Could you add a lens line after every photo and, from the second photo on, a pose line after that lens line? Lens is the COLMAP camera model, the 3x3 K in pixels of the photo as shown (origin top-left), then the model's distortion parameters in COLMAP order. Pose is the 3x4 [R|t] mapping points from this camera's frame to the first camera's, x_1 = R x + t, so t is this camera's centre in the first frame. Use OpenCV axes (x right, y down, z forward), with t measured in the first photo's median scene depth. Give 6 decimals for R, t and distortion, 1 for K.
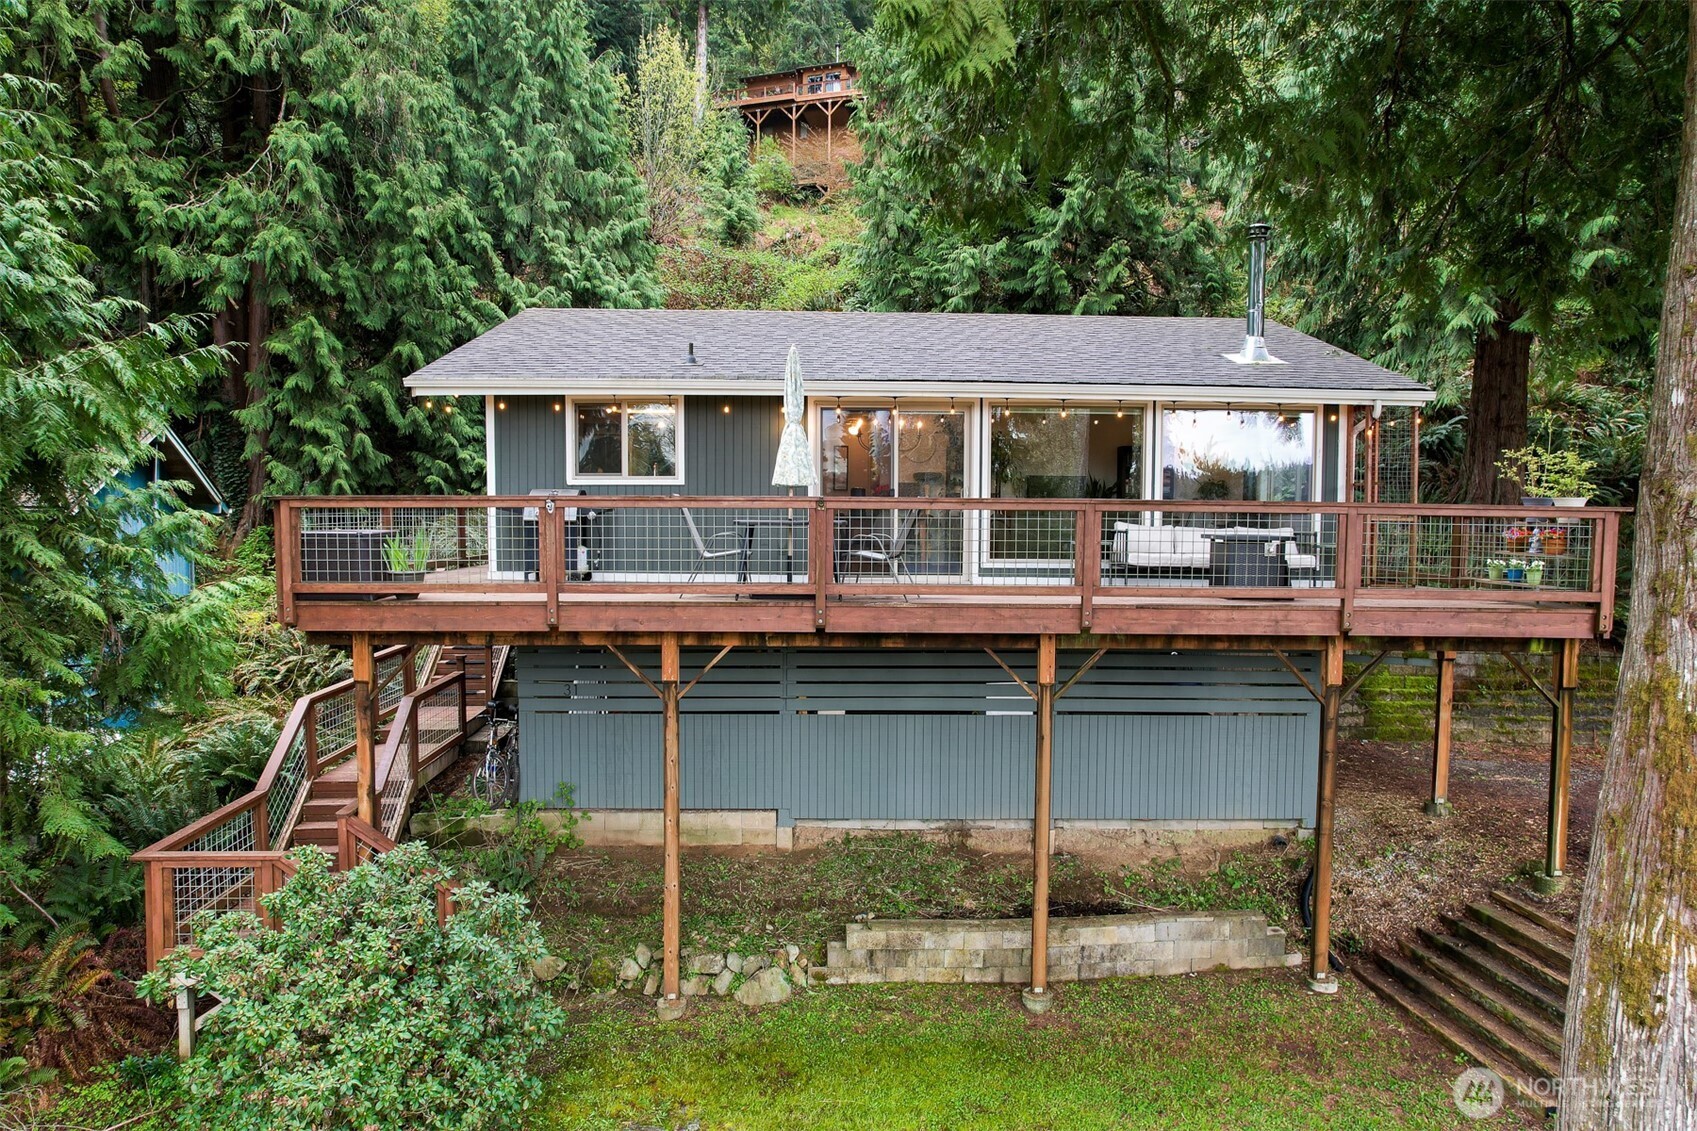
lens RADIAL K [[1089.9, 0, 861.4], [0, 1089.9, 559.2], [0, 0, 1]] dist [-0.077688, 0.070217]
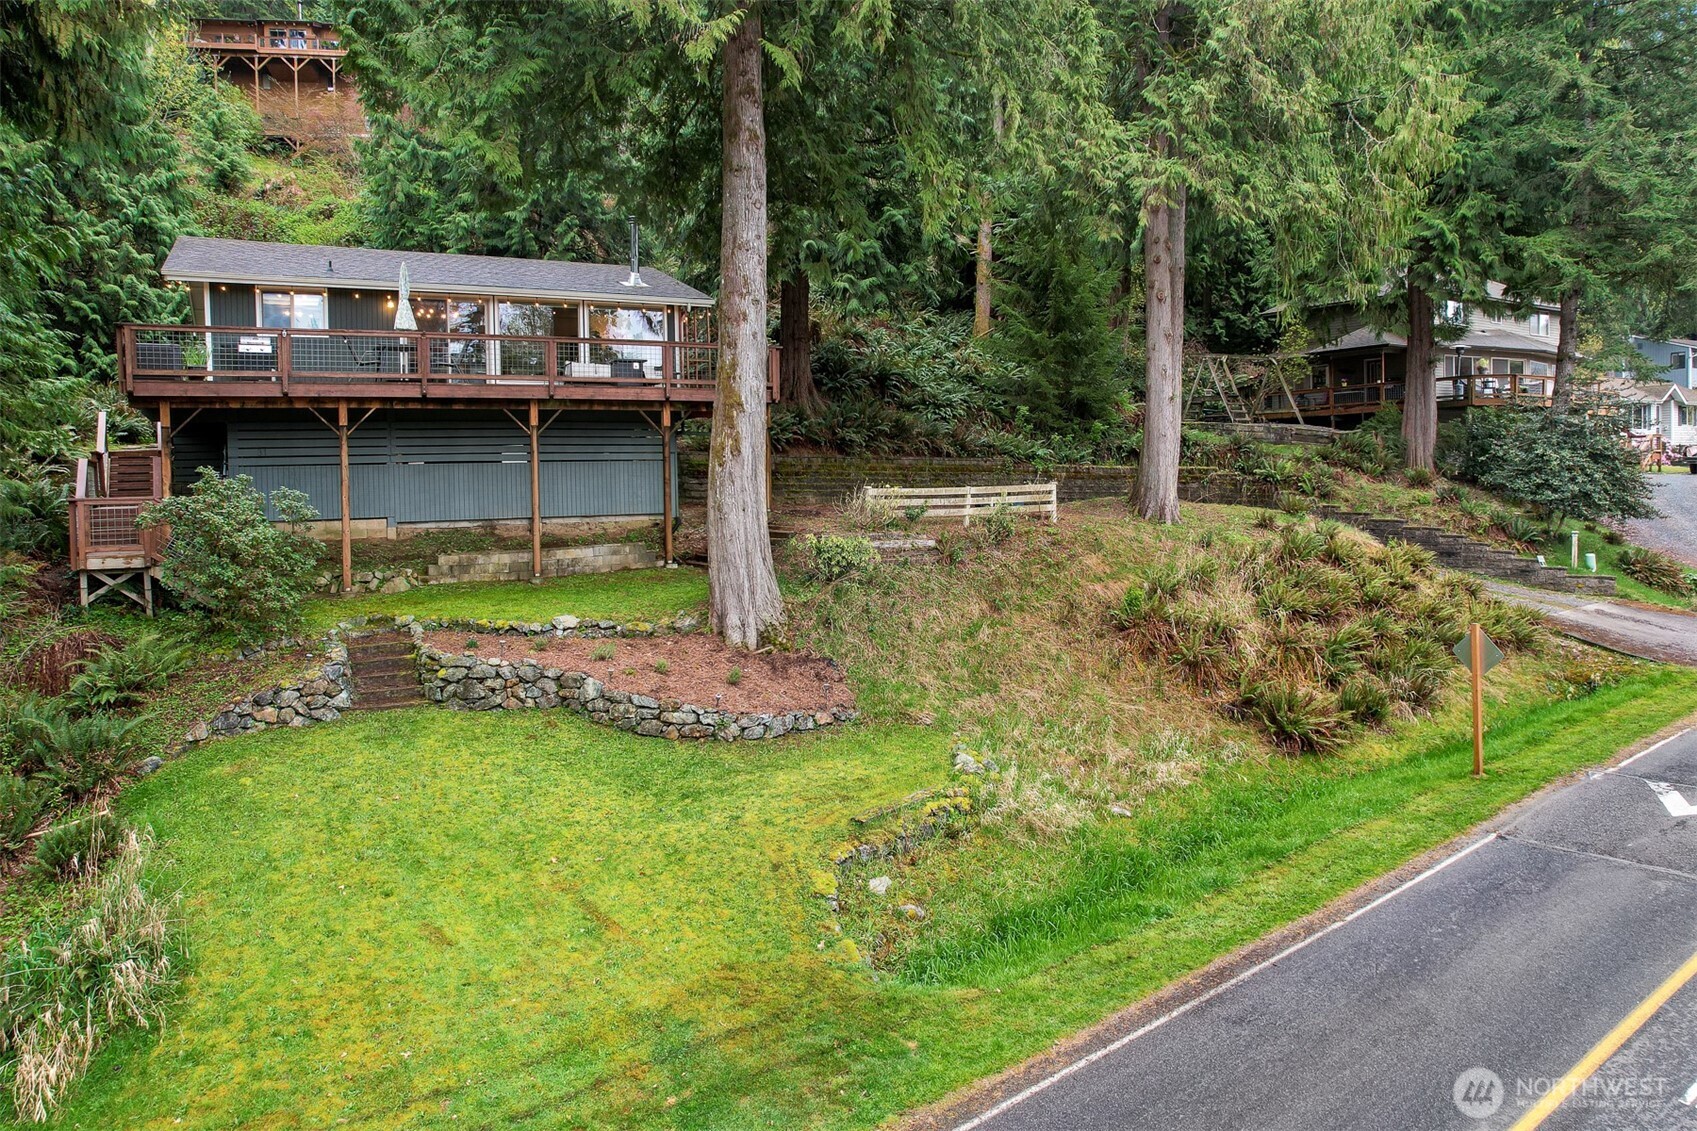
lens RADIAL K [[1104.1, 0, 848.7], [0, 1104.1, 494.6], [0, 0, 1]] dist [-0.070804, 0.072378]
pose [[0.895263, -0.035238, 0.444142, -0.174958], [0.049005, 0.998607, -0.019551, 0.235764], [-0.442835, 0.039269, 0.895743, -0.877590]]
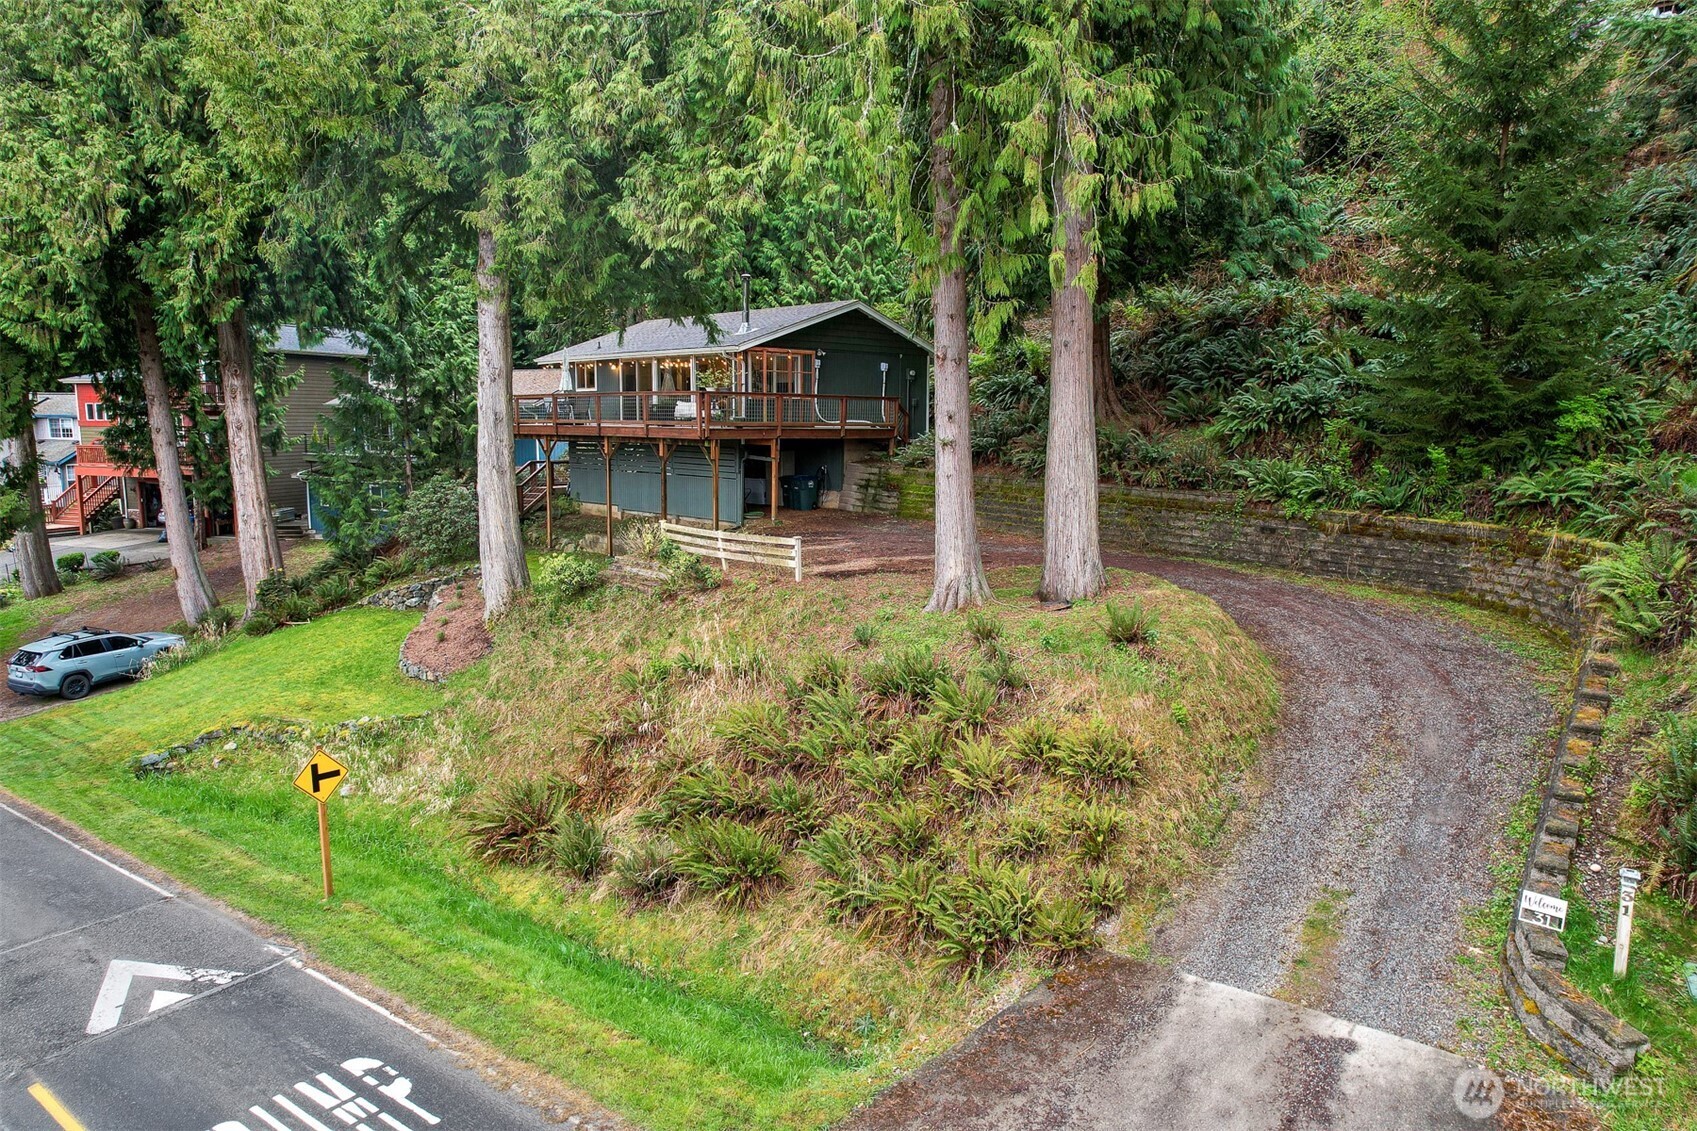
lens RADIAL K [[1089.9, 0, 861.4], [0, 1089.9, 559.2], [0, 0, 1]] dist [-0.077688, 0.070217]
pose [[0.695291, 0.087121, -0.713428, 2.130548], [-0.028510, 0.995188, 0.093744, 0.077190], [0.718162, -0.044839, 0.694429, -0.462636]]
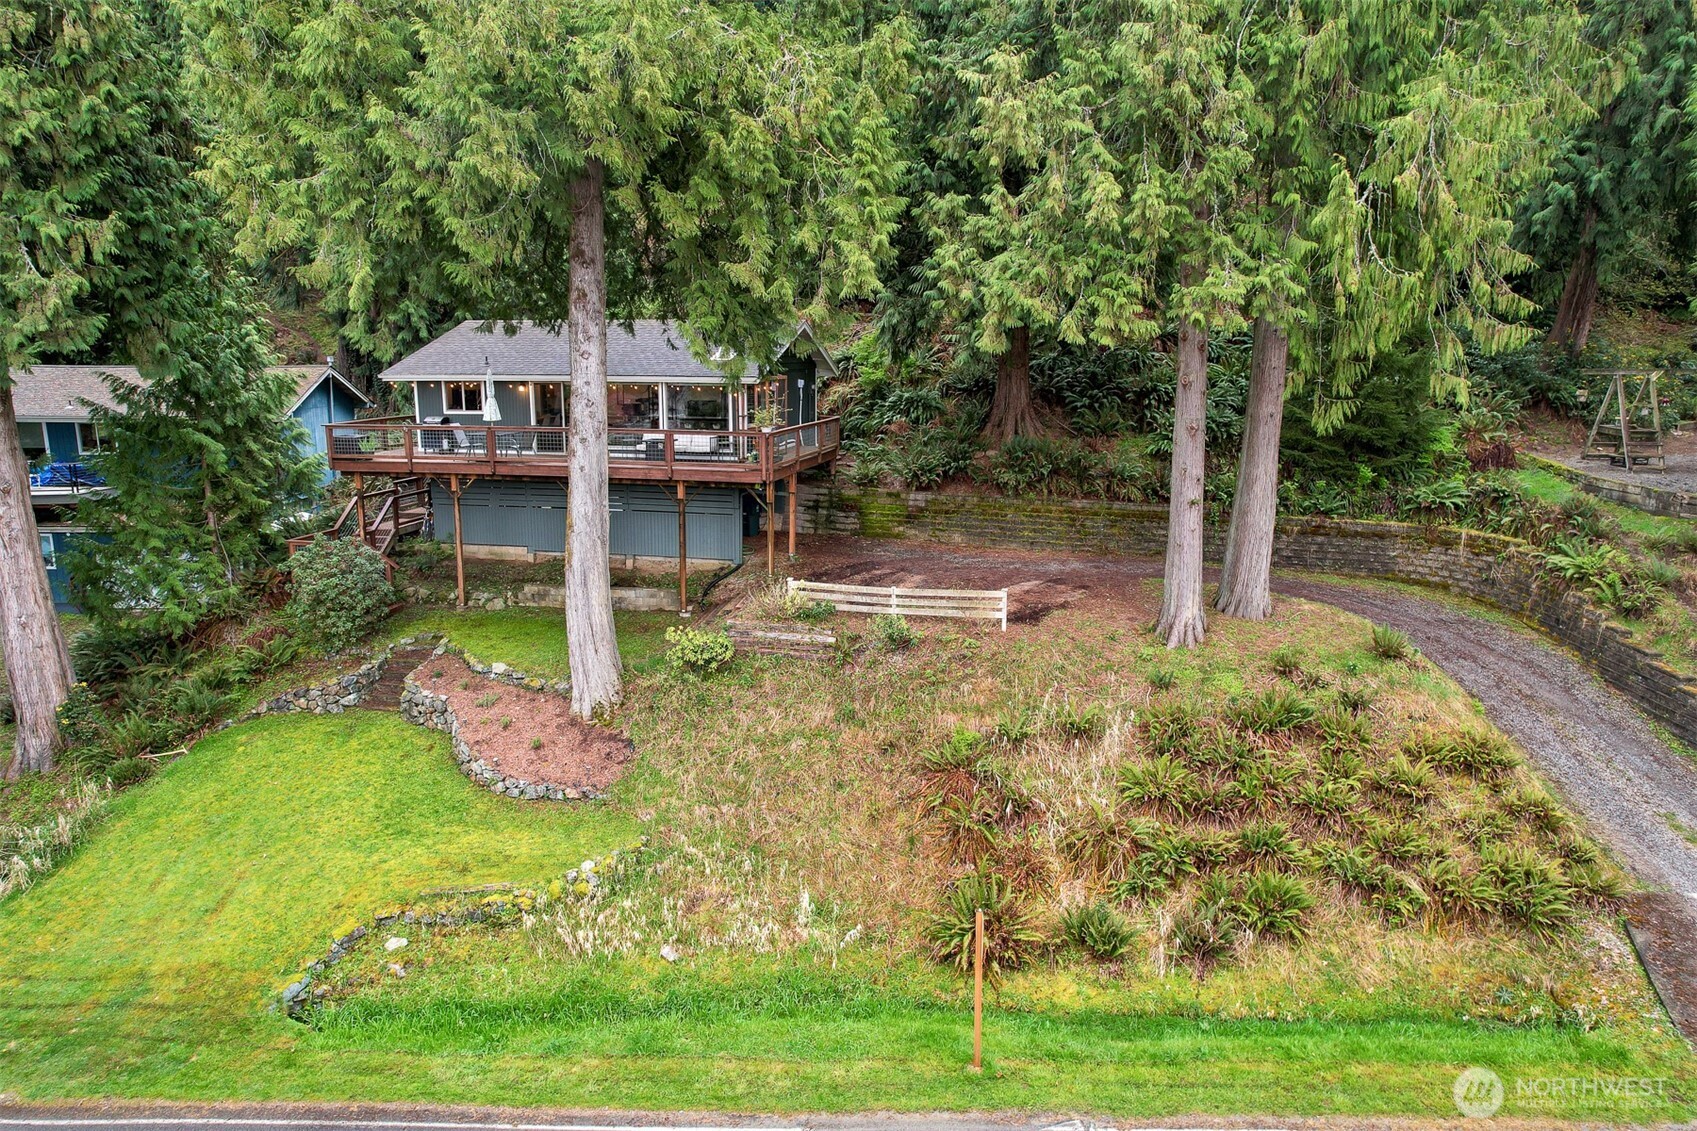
lens RADIAL K [[1089.9, 0, 861.4], [0, 1089.9, 559.2], [0, 0, 1]] dist [-0.077688, 0.070217]
pose [[0.973980, 0.037672, -0.223479, 1.078201], [-0.004742, 0.989260, 0.146091, -0.091750], [0.226582, -0.141230, 0.963698, -1.072558]]
